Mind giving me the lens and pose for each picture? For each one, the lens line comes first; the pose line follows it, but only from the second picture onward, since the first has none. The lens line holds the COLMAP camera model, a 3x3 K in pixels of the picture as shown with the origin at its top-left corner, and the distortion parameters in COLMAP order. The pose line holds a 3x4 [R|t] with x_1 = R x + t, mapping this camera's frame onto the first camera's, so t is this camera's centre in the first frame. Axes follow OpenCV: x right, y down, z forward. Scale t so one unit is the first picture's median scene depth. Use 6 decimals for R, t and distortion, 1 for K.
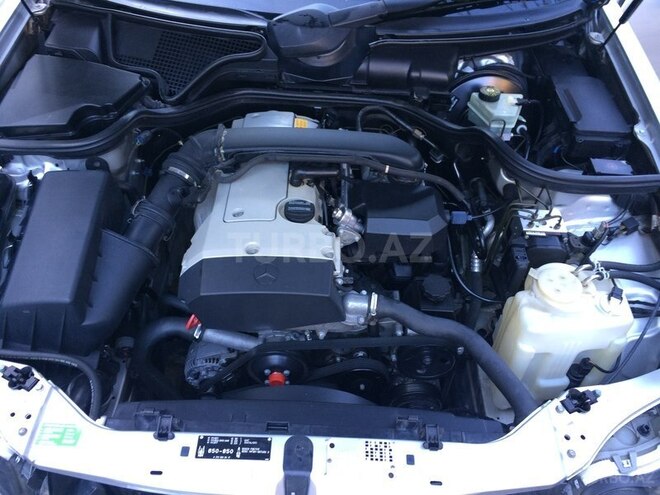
lens RADIAL K [[562.1, 0, 333.2], [0, 562.1, 248.0], [0, 0, 1]] dist [0.087717, -0.114832]
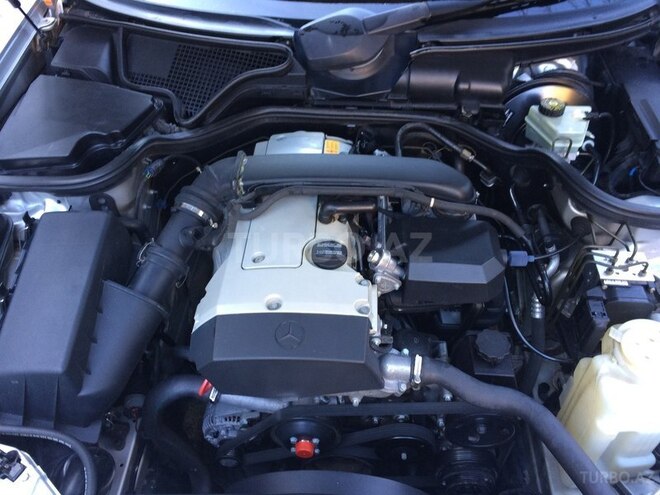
lens RADIAL K [[562.1, 0, 333.2], [0, 562.1, 248.0], [0, 0, 1]] dist [0.087717, -0.114832]
pose [[0.997801, -0.004150, -0.066146, 0.002538], [0.004830, 0.999937, 0.010116, -0.078931], [0.066099, -0.010413, 0.997759, 0.135560]]
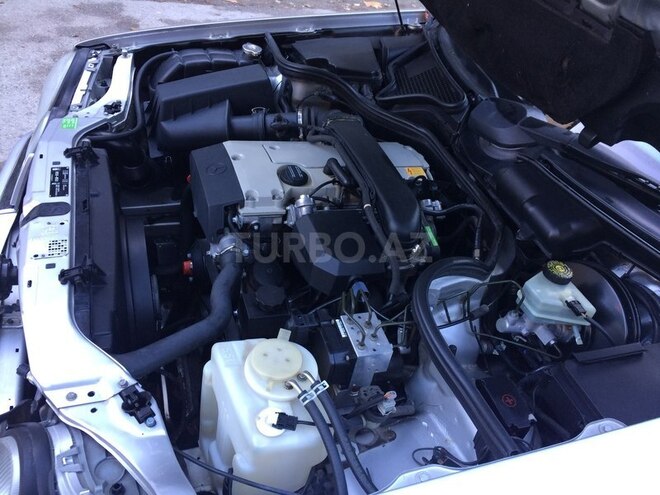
lens RADIAL K [[564.0, 0, 327.6], [0, 564.0, 245.3], [0, 0, 1]] dist [0.068145, -0.100025]
pose [[0.329301, 0.599375, -0.729596, 0.795001], [-0.777256, 0.610803, 0.150972, -0.188658], [0.536128, 0.517367, 0.667006, 0.345289]]
